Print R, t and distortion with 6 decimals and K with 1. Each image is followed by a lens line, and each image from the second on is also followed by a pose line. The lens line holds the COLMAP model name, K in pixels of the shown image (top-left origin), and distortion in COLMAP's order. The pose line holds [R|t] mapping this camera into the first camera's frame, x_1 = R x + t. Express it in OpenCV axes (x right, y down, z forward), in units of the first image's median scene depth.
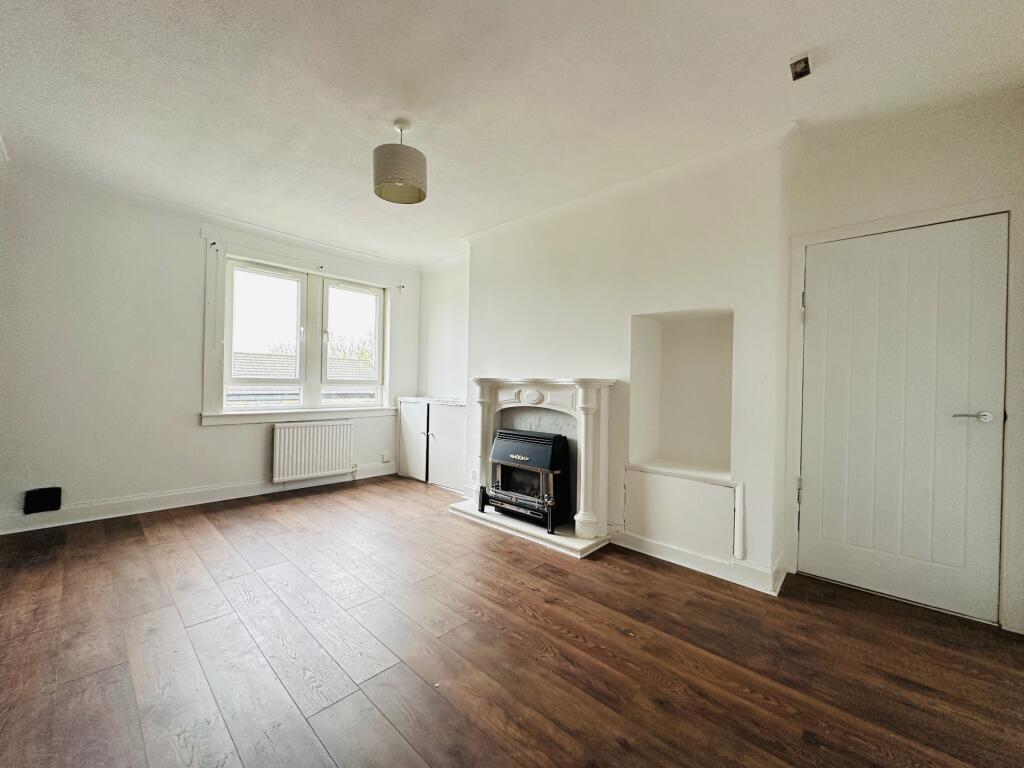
lens RADIAL K [[405.8, 0, 512.0], [0, 405.8, 384.0], [0, 0, 1]] dist [-0.005724, 0.000347]
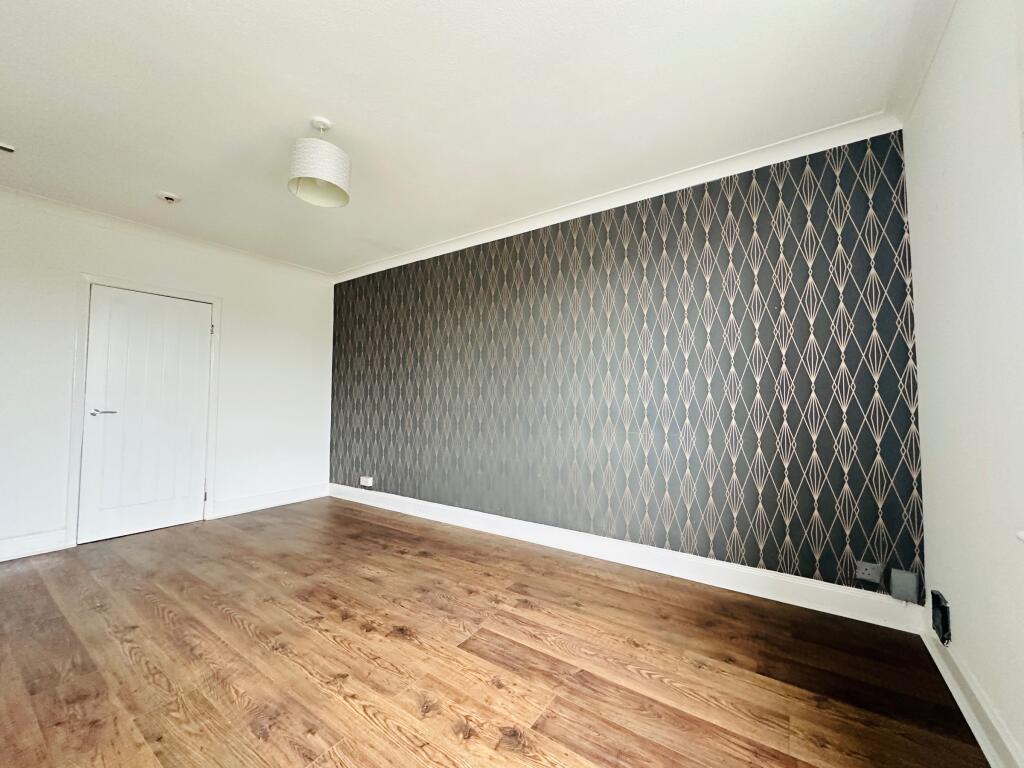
lens RADIAL K [[405.4, 0, 512.0], [0, 405.4, 384.0], [0, 0, 1]] dist [-0.001805, -0.000065]
pose [[-0.989395, -0.028523, -0.142423, -0.439447], [-0.023432, 0.999030, -0.037291, -0.010372], [0.143349, -0.033558, -0.989103, 1.444286]]
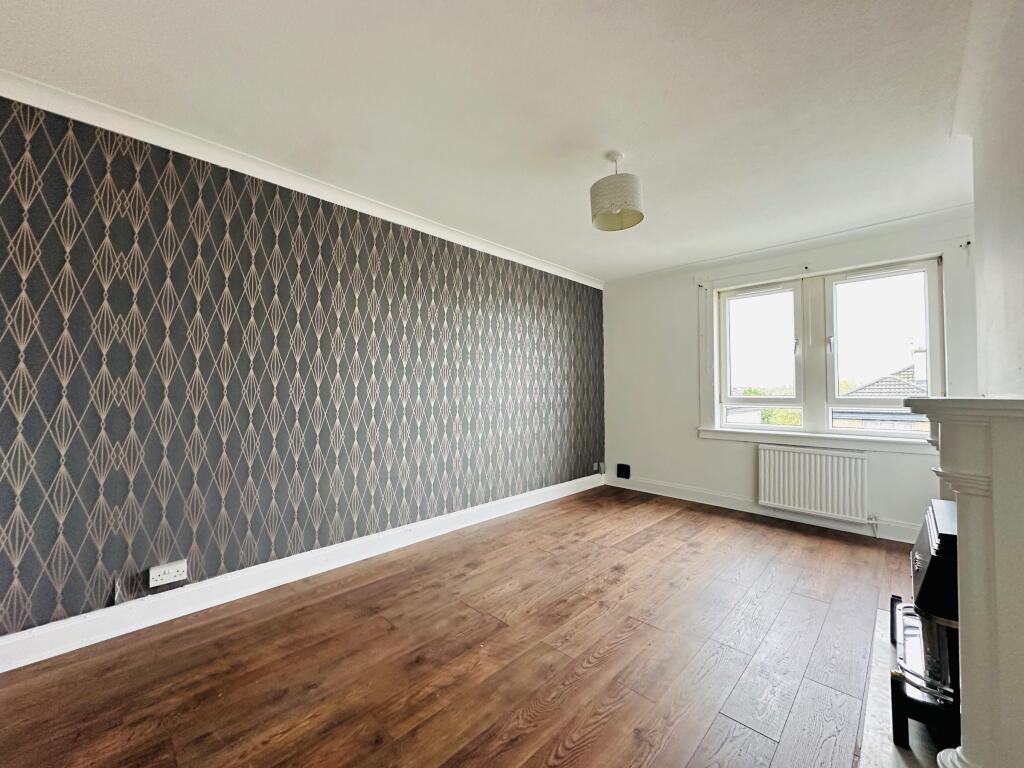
lens RADIAL K [[405.8, 0, 512.0], [0, 405.8, 384.0], [0, 0, 1]] dist [-0.005724, 0.000347]
pose [[-0.029563, -0.039015, -0.998801, 0.547557], [-0.002577, 0.999238, -0.038956, -0.010186], [0.999560, 0.001423, -0.029641, 0.562109]]
